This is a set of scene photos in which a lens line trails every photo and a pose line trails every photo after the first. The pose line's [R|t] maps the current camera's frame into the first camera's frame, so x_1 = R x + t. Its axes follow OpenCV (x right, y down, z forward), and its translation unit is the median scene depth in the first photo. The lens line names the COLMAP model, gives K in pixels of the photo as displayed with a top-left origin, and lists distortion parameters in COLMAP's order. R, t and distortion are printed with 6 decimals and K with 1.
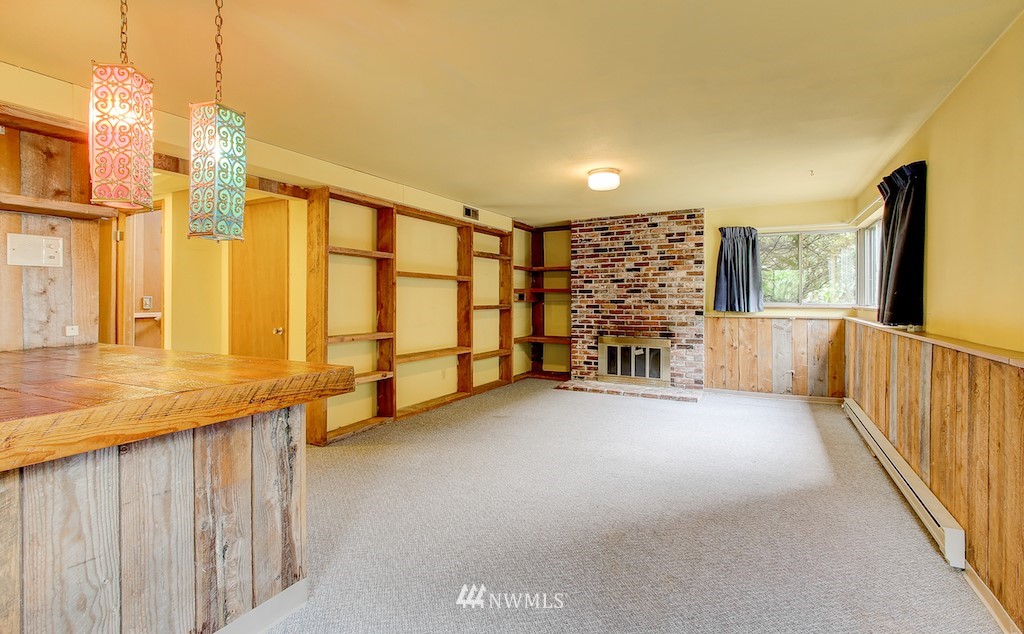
lens RADIAL K [[460.0, 0, 535.3], [0, 460.0, 299.1], [0, 0, 1]] dist [-0.004790, 0.000438]
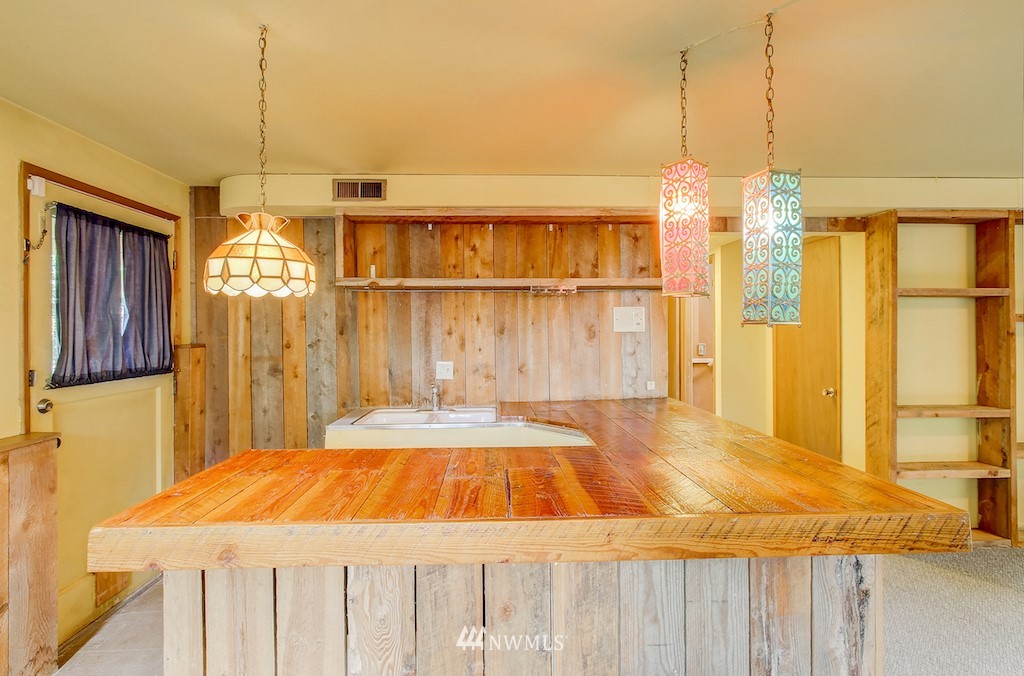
lens RADIAL K [[498.7, 0, 512.0], [0, 498.7, 338.0], [0, 0, 1]] dist [-0.006367, -0.000116]
pose [[0.485103, 0.001582, -0.874455, -0.101764], [0.009880, 0.999925, 0.007289, -0.116142], [0.874401, -0.012175, 0.485051, 0.107018]]
